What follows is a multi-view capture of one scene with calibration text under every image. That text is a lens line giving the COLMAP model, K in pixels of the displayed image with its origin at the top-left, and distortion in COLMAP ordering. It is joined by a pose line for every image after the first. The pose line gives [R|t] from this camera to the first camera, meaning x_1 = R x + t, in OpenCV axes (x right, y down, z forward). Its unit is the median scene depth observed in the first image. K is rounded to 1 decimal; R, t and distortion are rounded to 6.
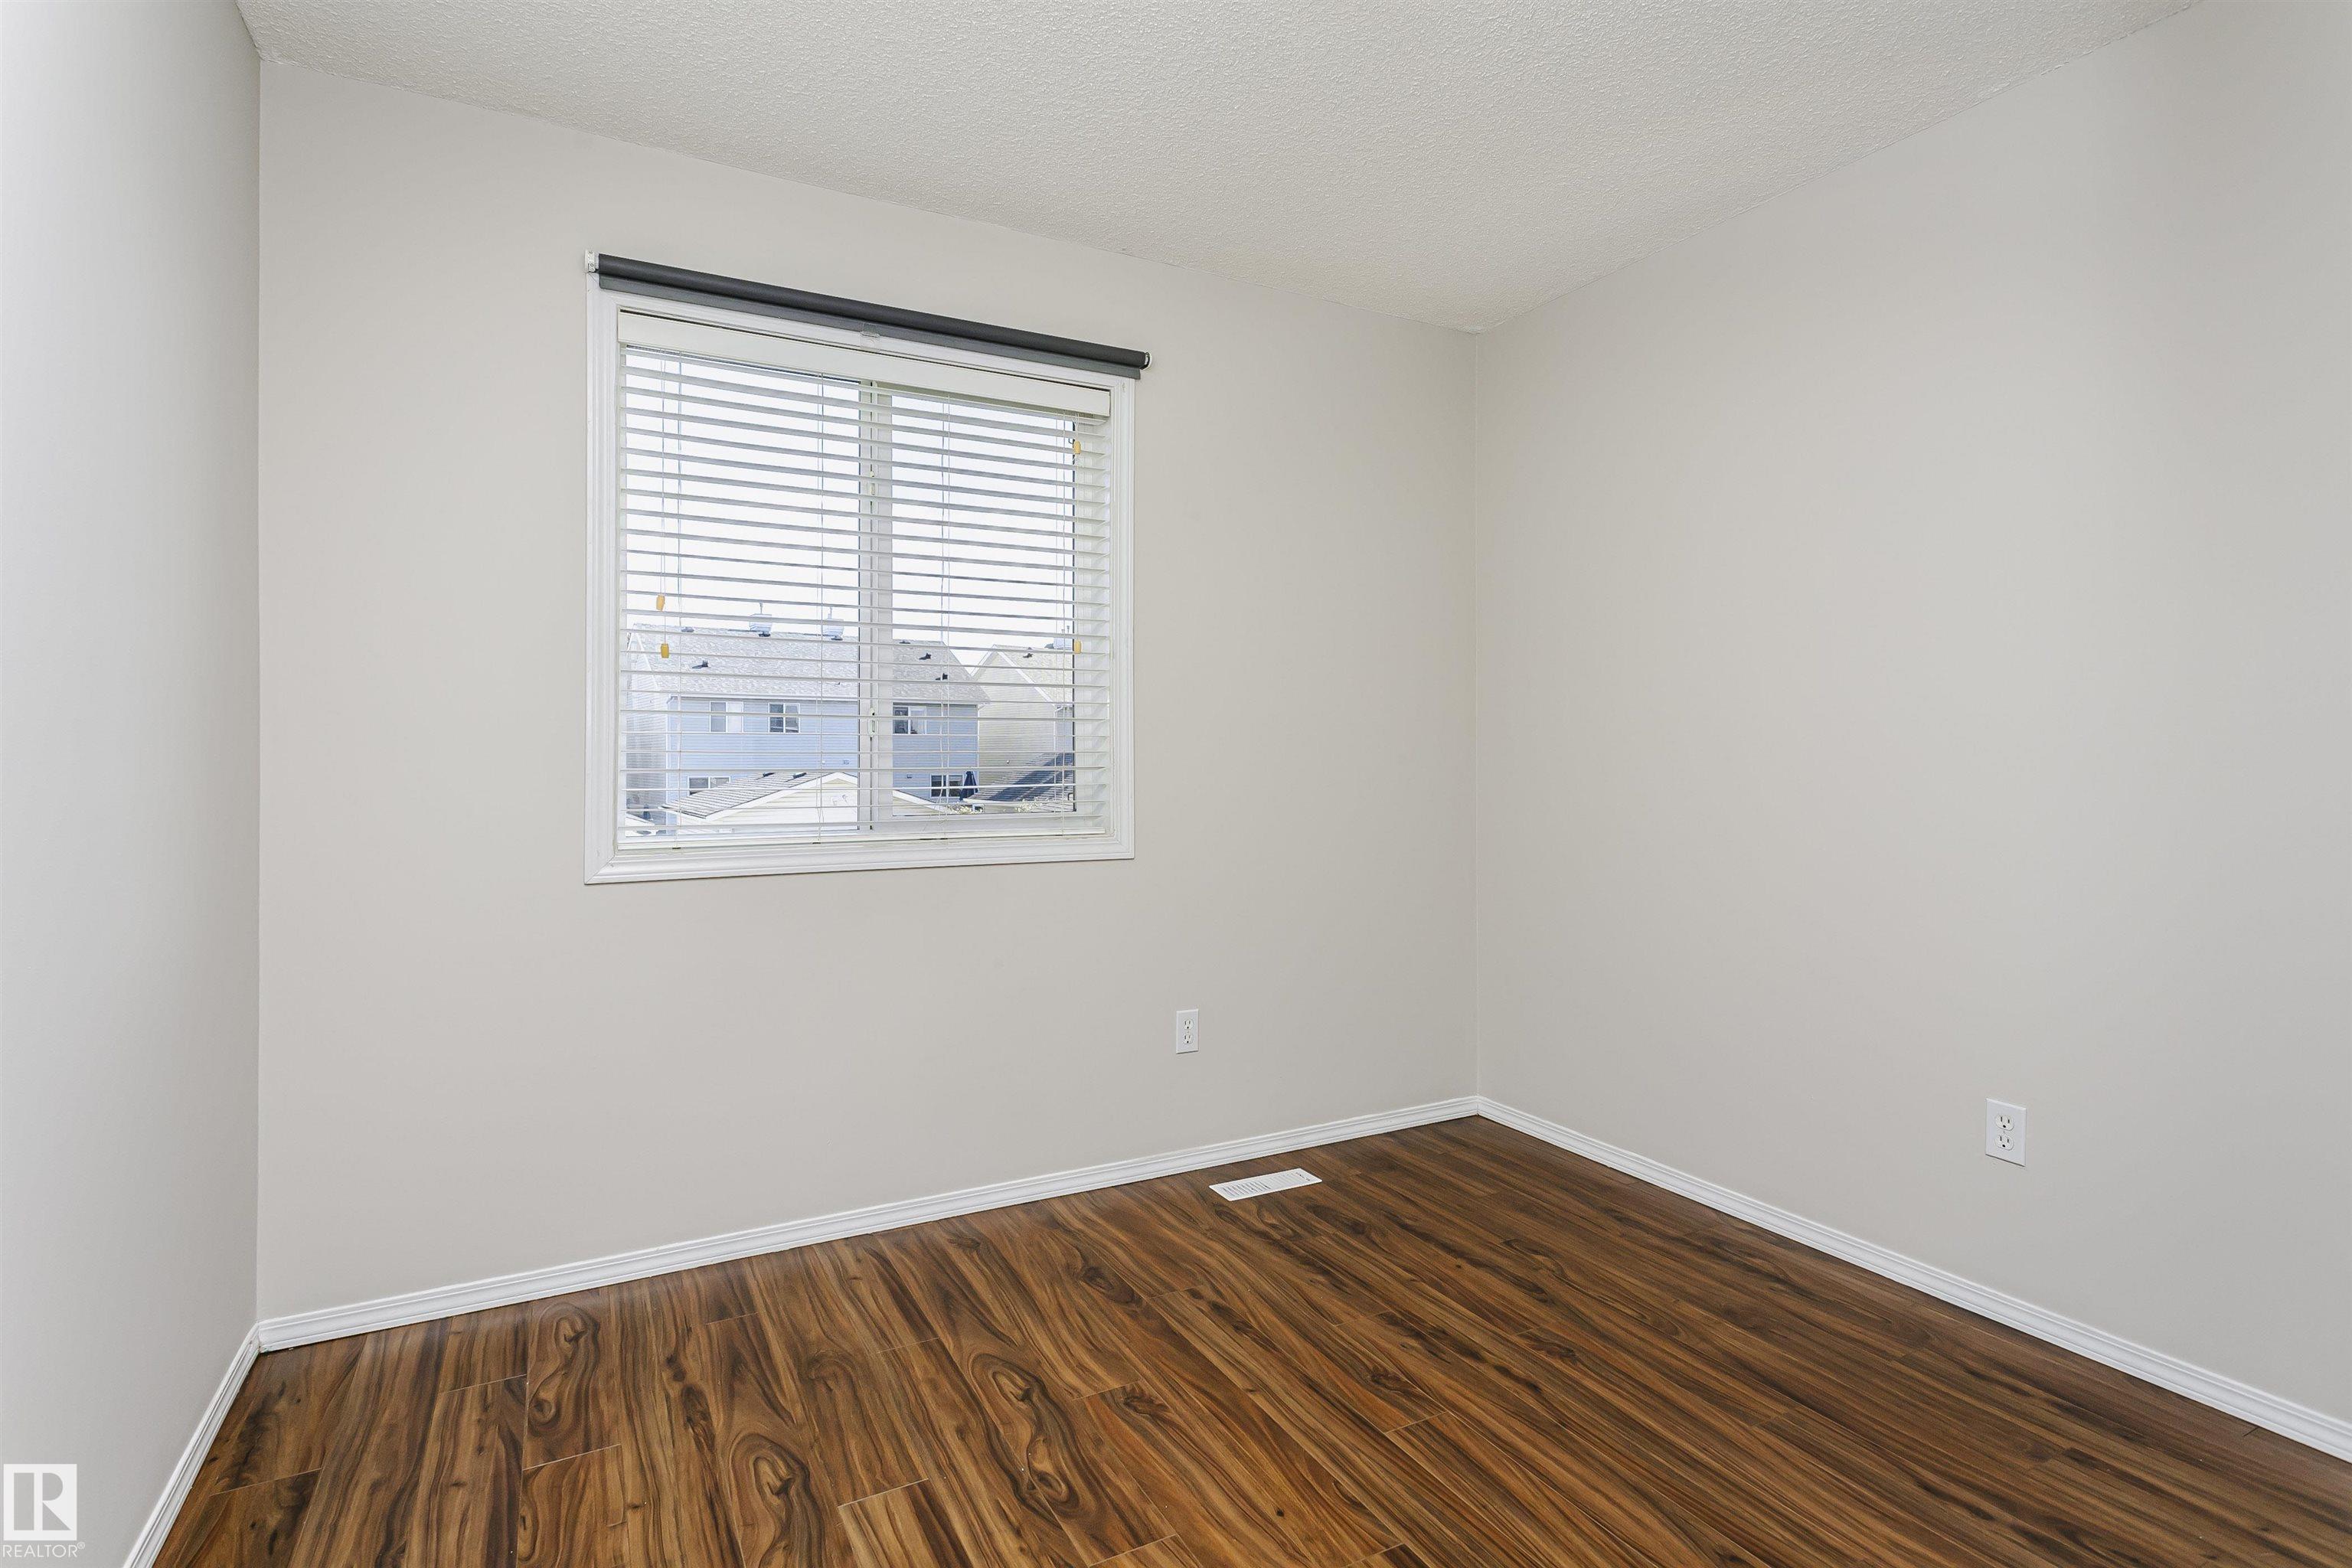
lens RADIAL K [[1121.8, 0, 1163.3], [0, 1121.8, 768.0], [0, 0, 1]] dist [-0.002455, 0.000498]
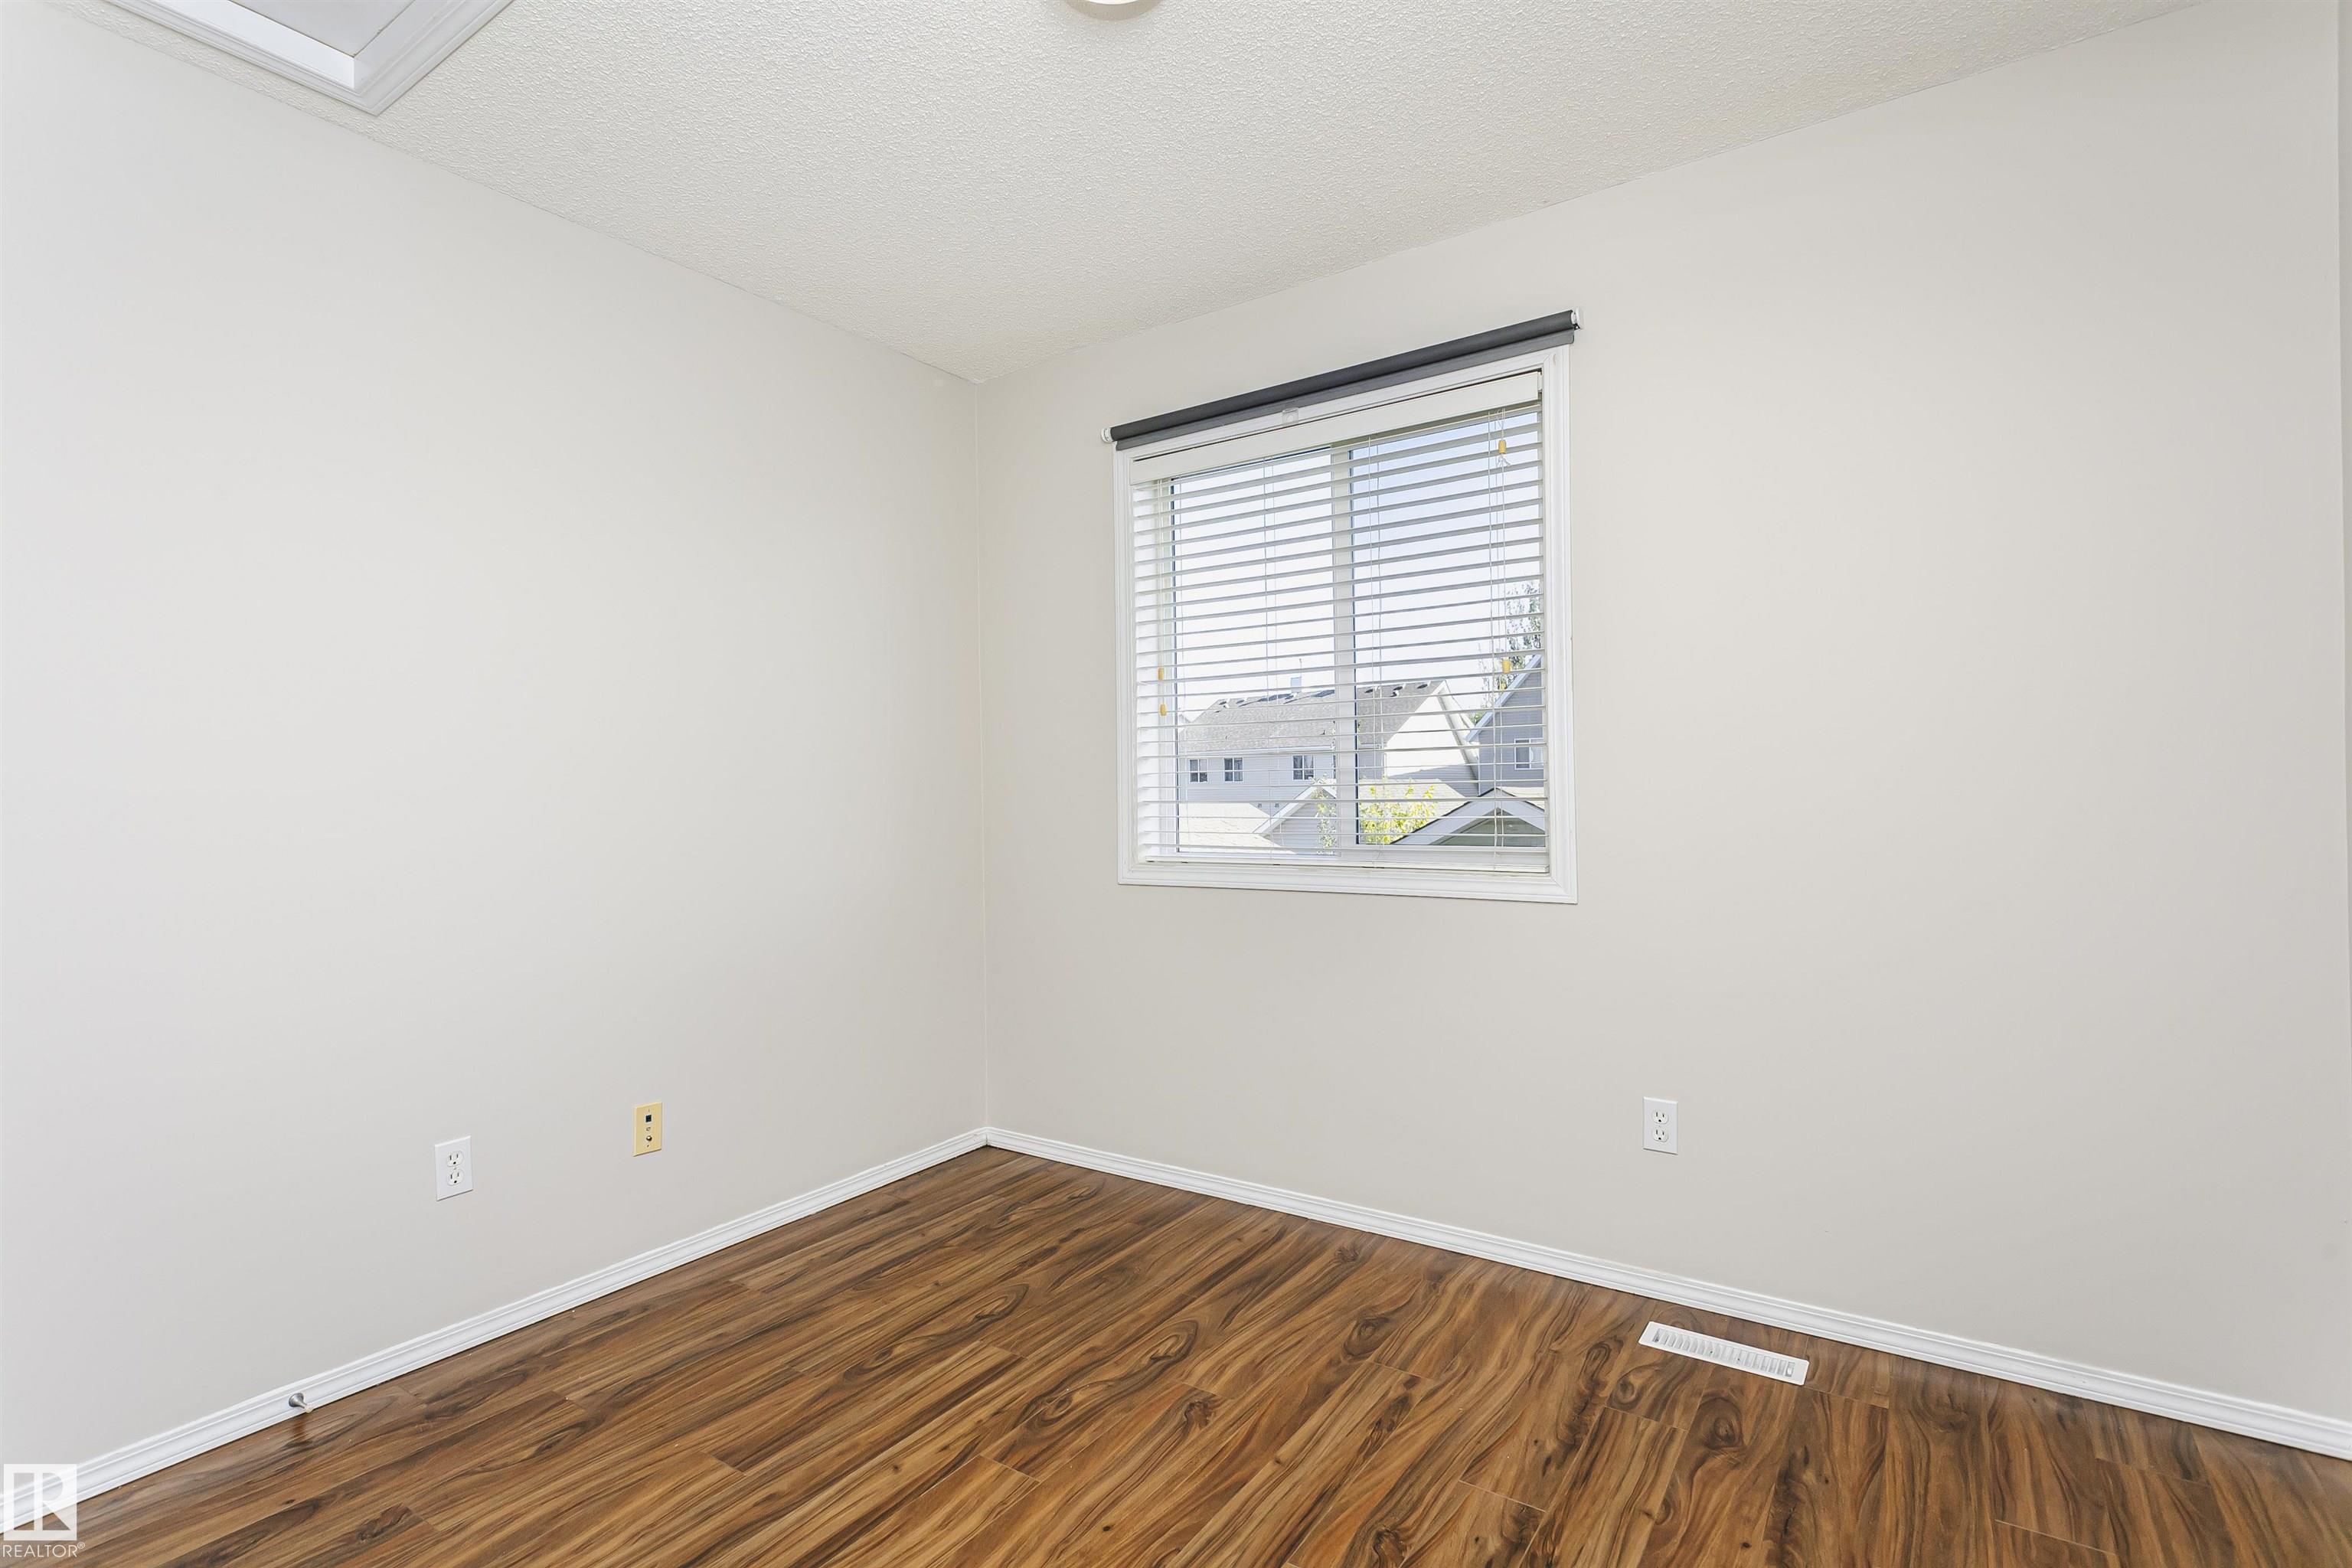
lens RADIAL K [[1124.7, 0, 1154.2], [0, 1124.7, 785.4], [0, 0, 1]] dist [0.004831, 0.000805]
pose [[0.460333, -0.008675, -0.887704, 0.780014], [0.007559, 0.999954, -0.005852, -0.008464], [0.887714, -0.004016, 0.460377, 0.419409]]
